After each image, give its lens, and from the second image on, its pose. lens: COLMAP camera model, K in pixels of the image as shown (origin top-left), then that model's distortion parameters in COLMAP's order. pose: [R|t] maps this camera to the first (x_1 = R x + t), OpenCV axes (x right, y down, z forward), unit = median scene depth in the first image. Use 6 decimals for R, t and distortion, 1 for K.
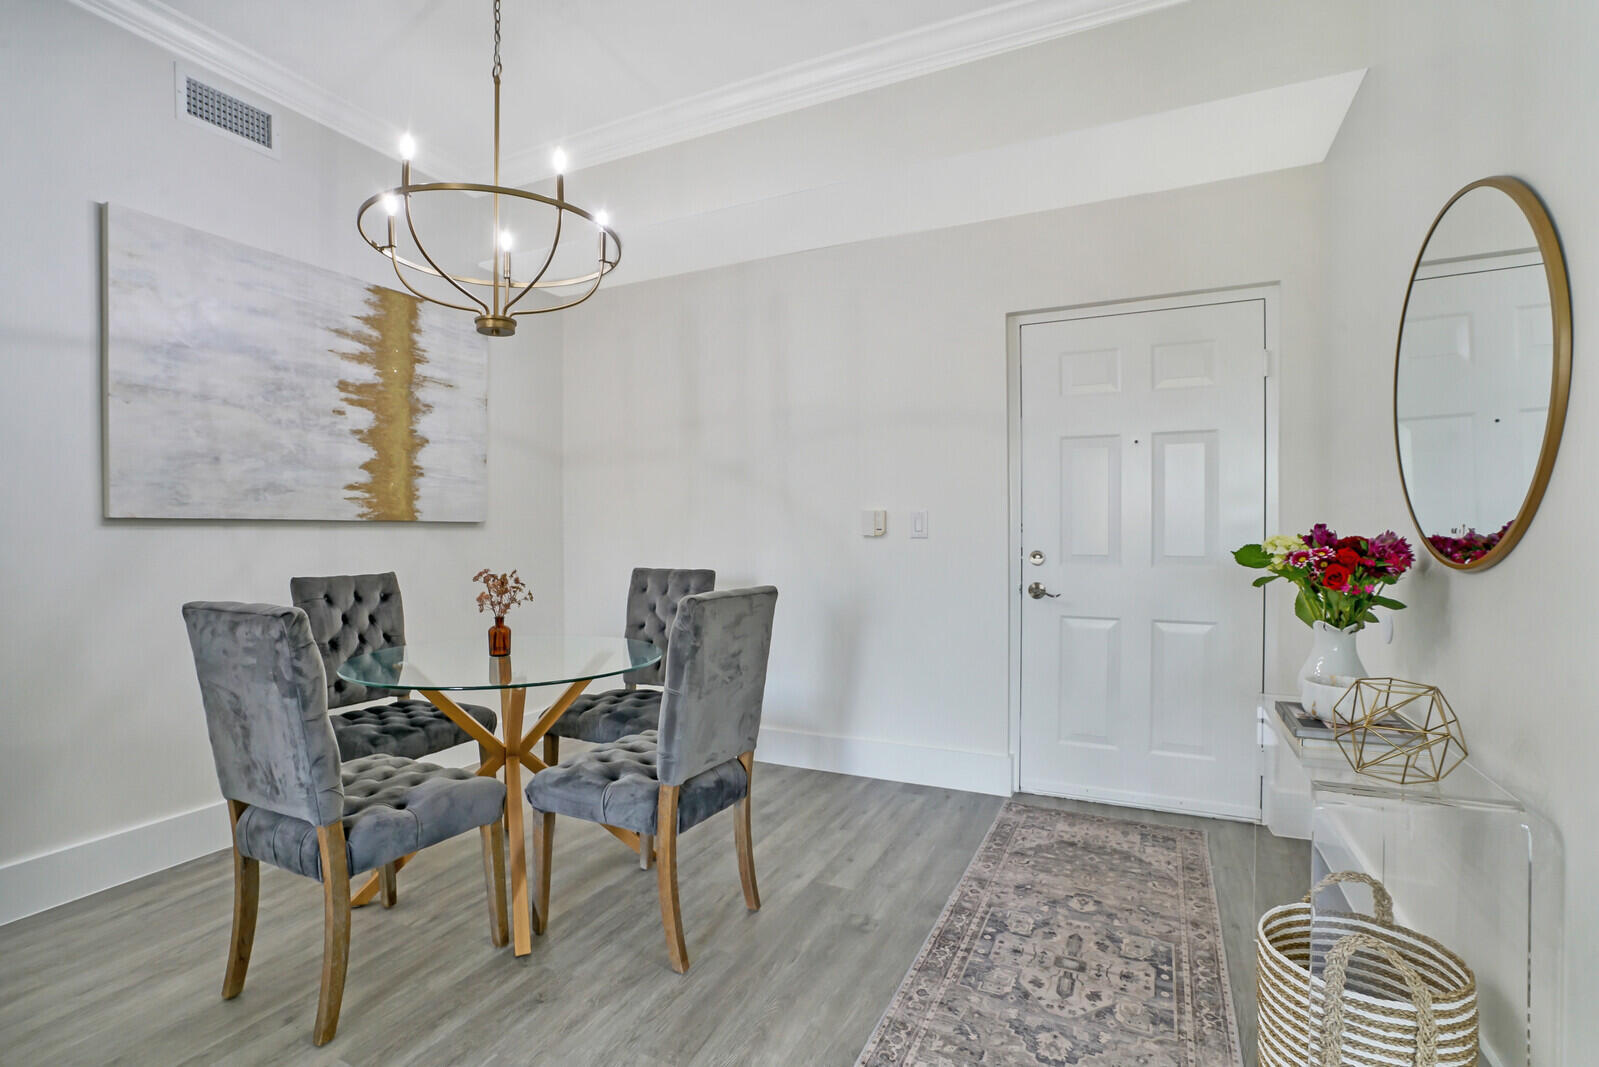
lens RADIAL K [[744.0, 0, 792.0], [0, 744.0, 544.3], [0, 0, 1]] dist [-0.048754, 0.019435]
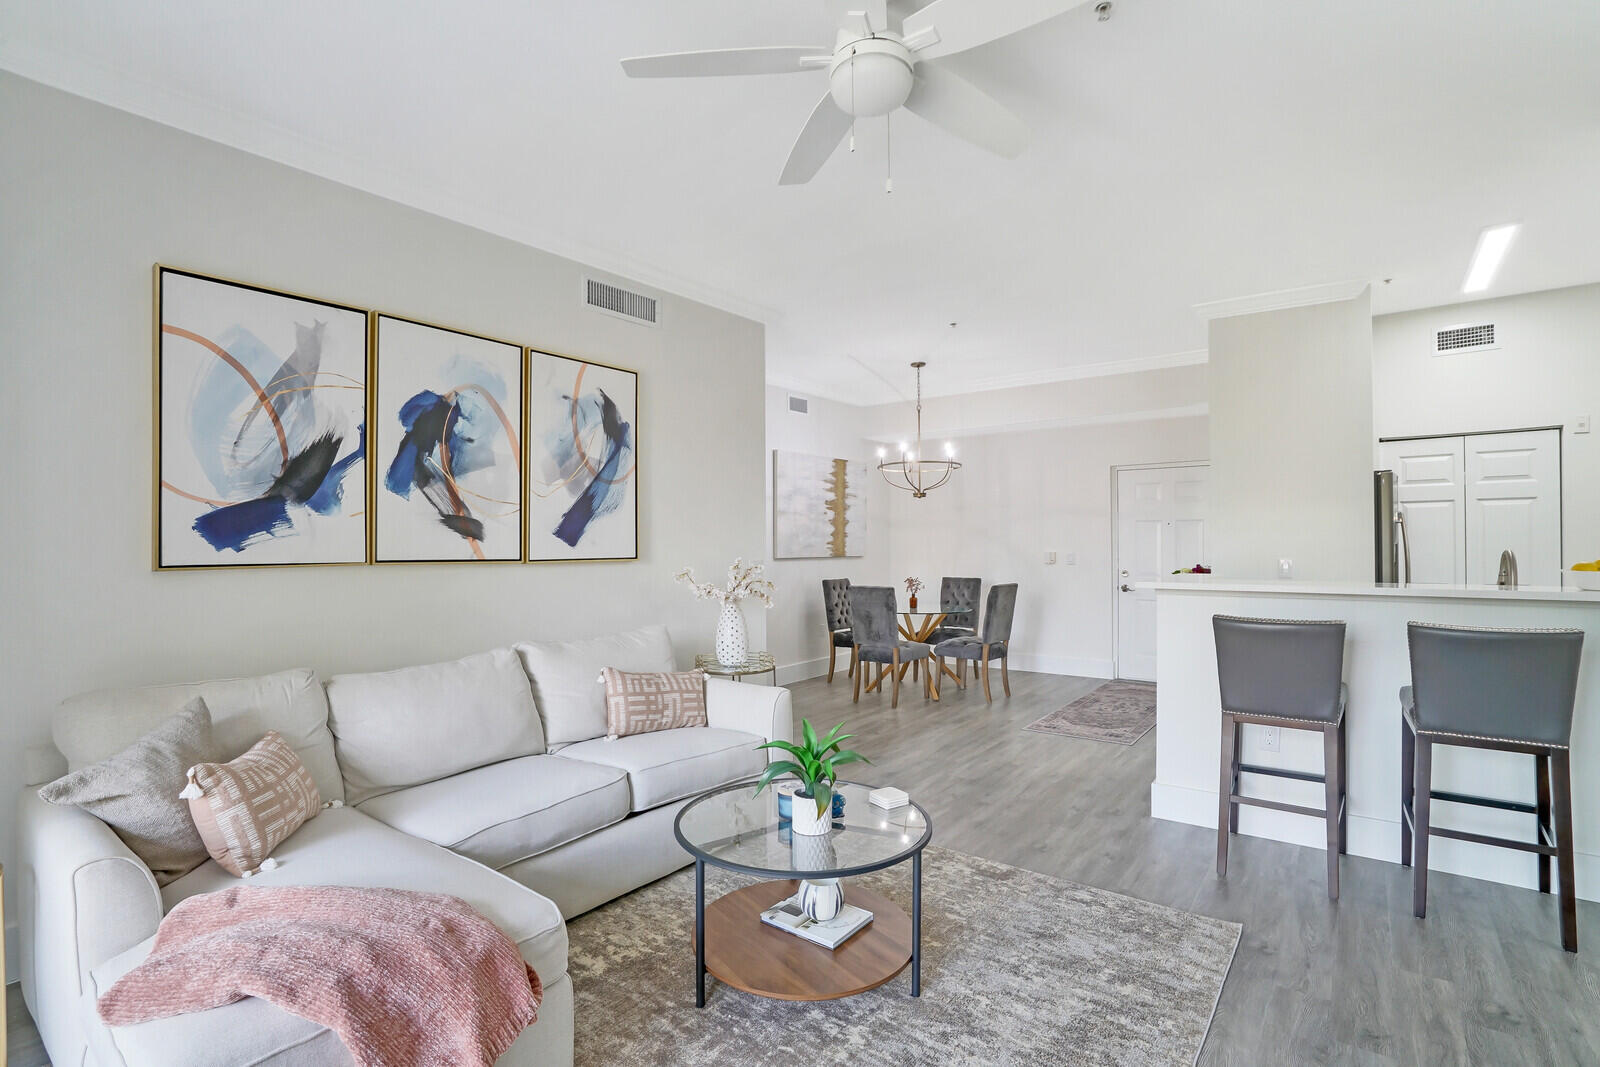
lens RADIAL K [[749.3, 0, 784.7], [0, 749.3, 537.7], [0, 0, 1]] dist [-0.064638, 0.021750]
pose [[0.977082, -0.001975, -0.212856, -0.239087], [-0.003356, 0.999690, -0.024678, -0.038413], [0.212839, 0.024827, 0.976772, -1.669549]]
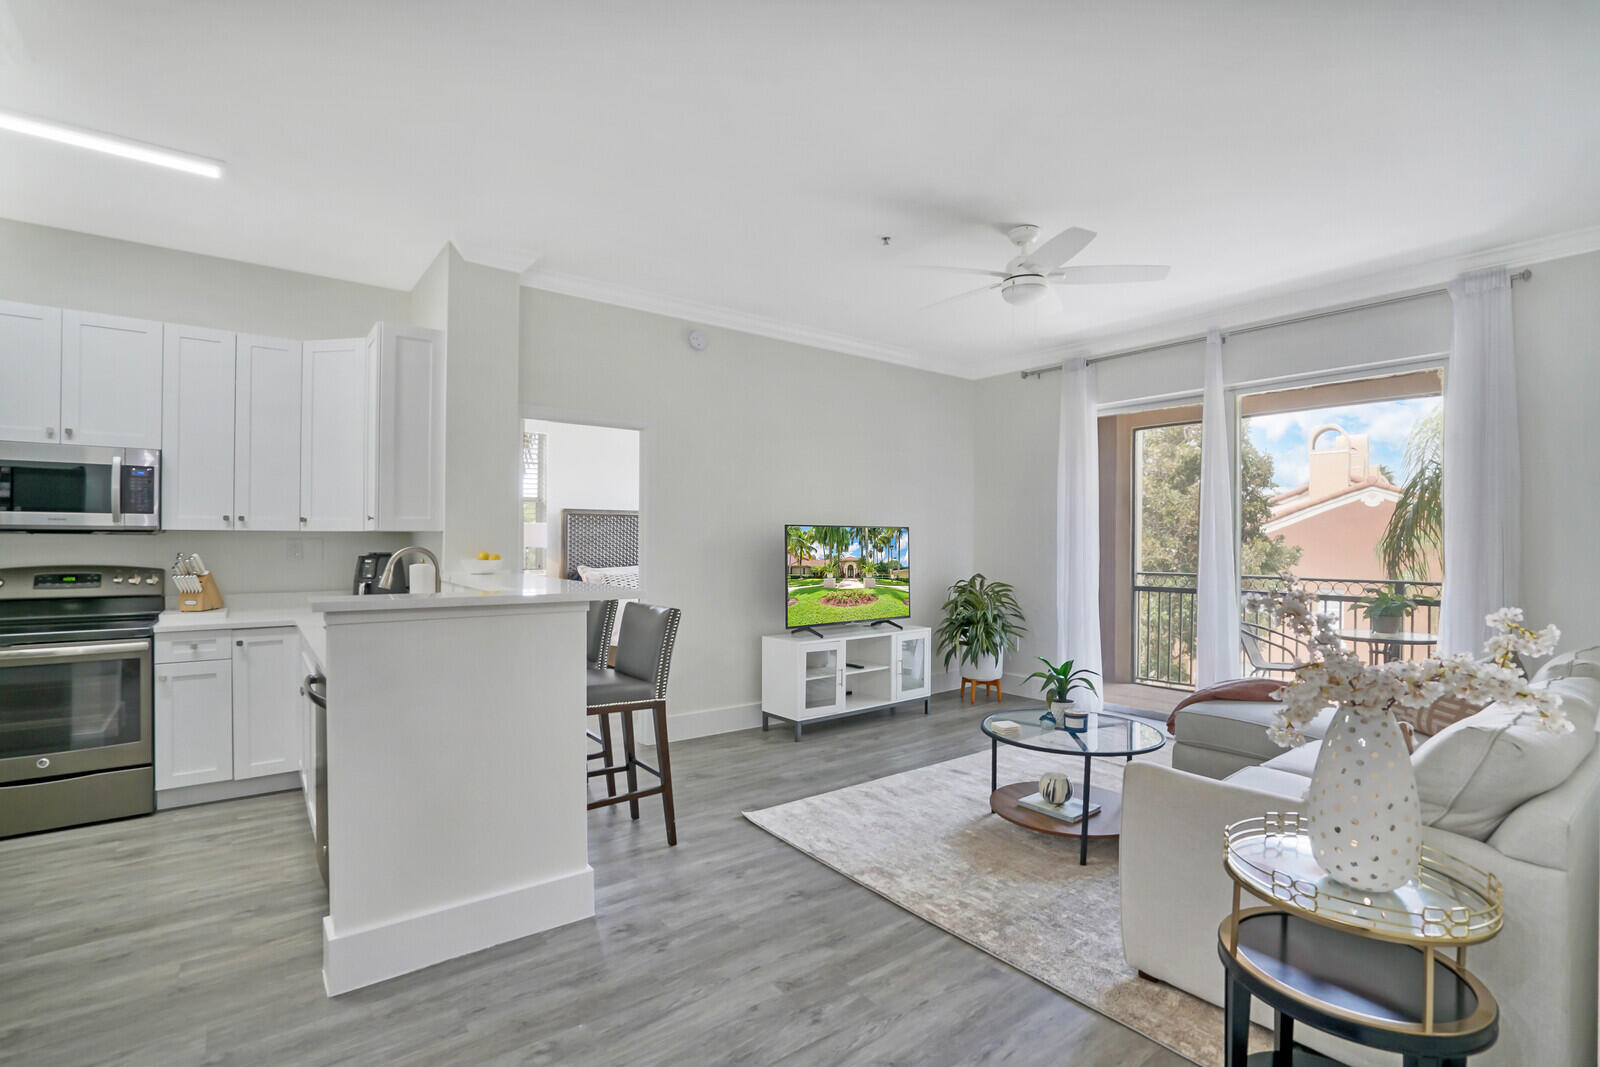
lens RADIAL K [[744.4, 0, 792.5], [0, 744.4, 544.3], [0, 0, 1]] dist [-0.048754, 0.019435]
pose [[-0.891561, -0.000655, 0.452900, -0.550589], [0.010056, 0.999724, 0.021242, -0.078410], [-0.452789, 0.023493, -0.891308, 0.520604]]
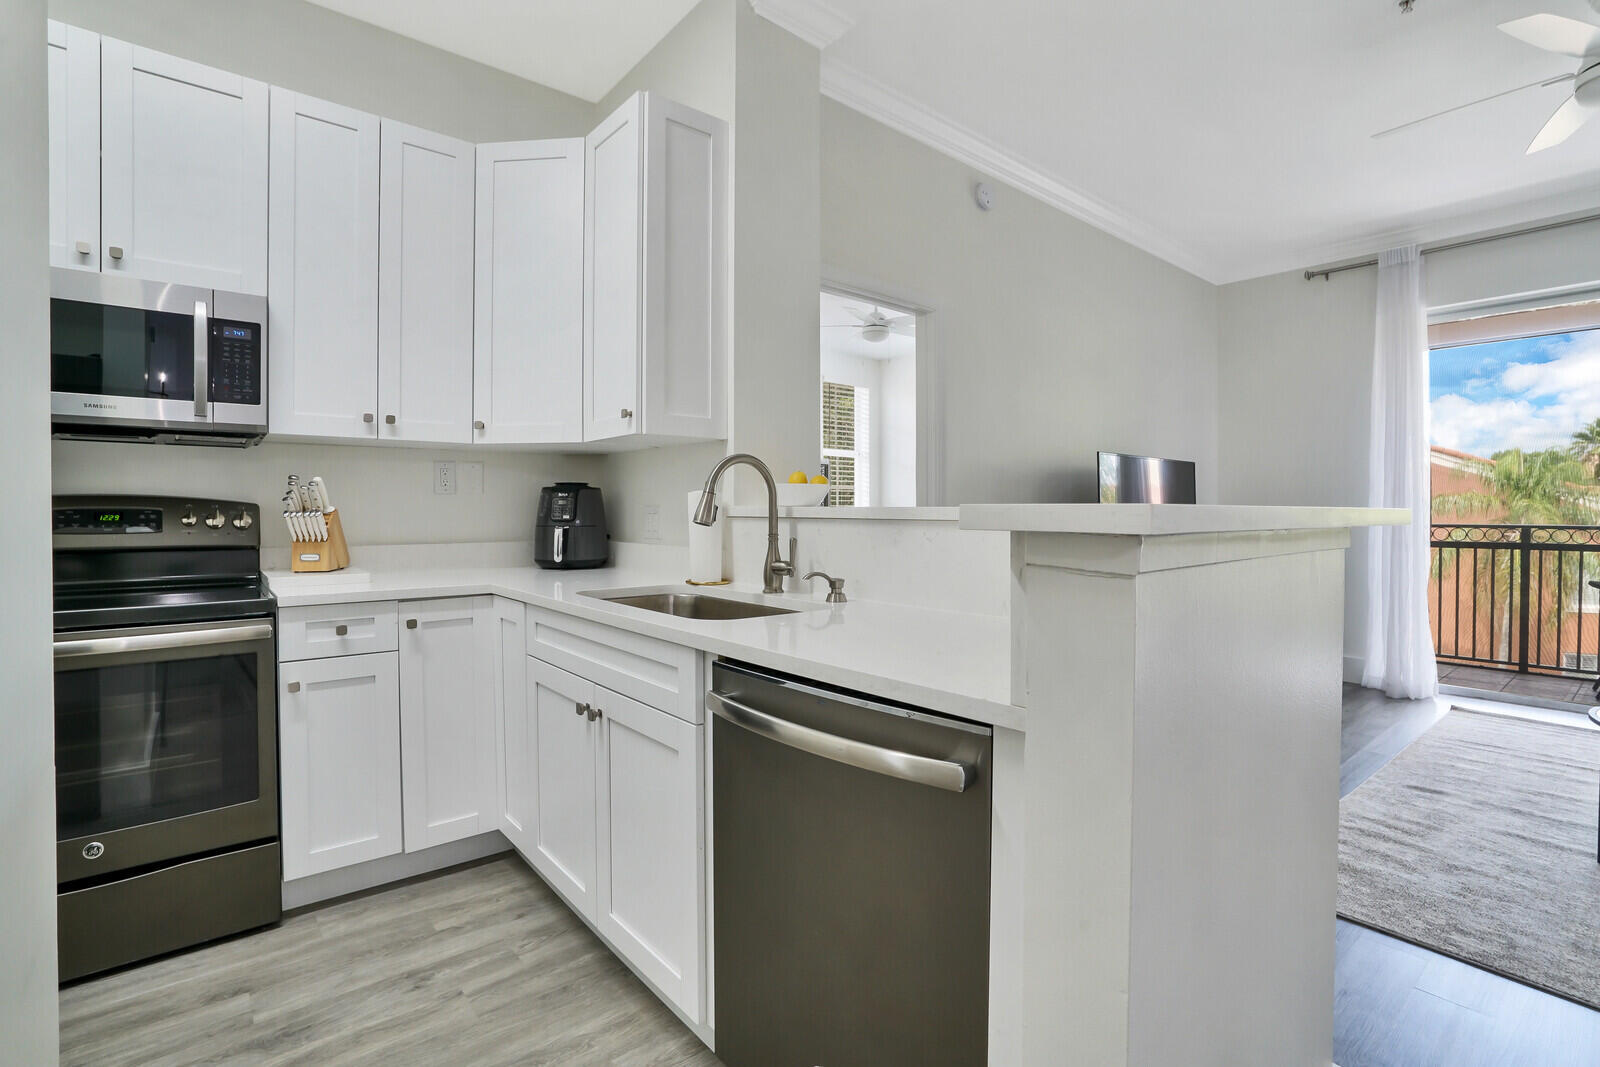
lens RADIAL K [[757.1, 0, 792.1], [0, 757.1, 520.9], [0, 0, 1]] dist [-0.050913, 0.022144]
pose [[-0.911969, 0.000381, 0.410258, 0.254002], [0.013698, 0.999470, 0.029520, -0.008135], [-0.410030, 0.032541, -0.911491, 0.359060]]
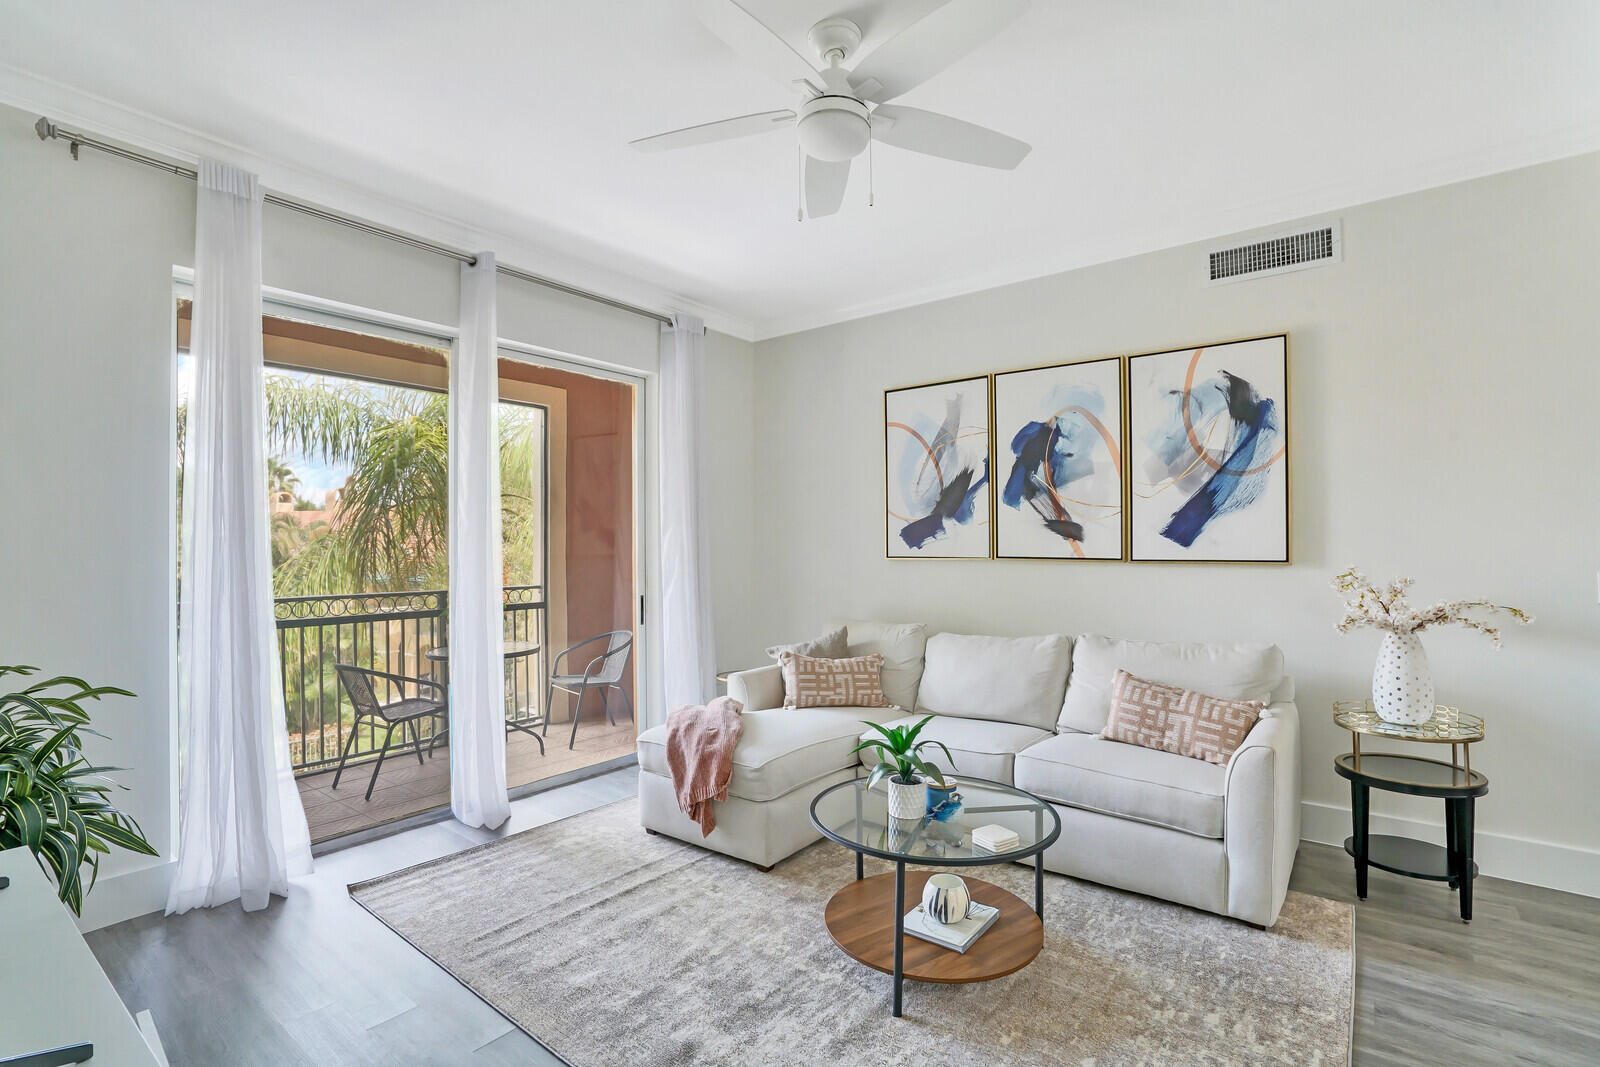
lens RADIAL K [[752.5, 0, 800.0], [0, 752.5, 533.5], [0, 0, 1]] dist [-0.043214, 0.022117]
pose [[-0.204336, -0.009629, -0.978853, 0.524570], [-0.013191, 0.999888, -0.007082, -0.060432], [0.978812, 0.011465, -0.204441, -0.780366]]
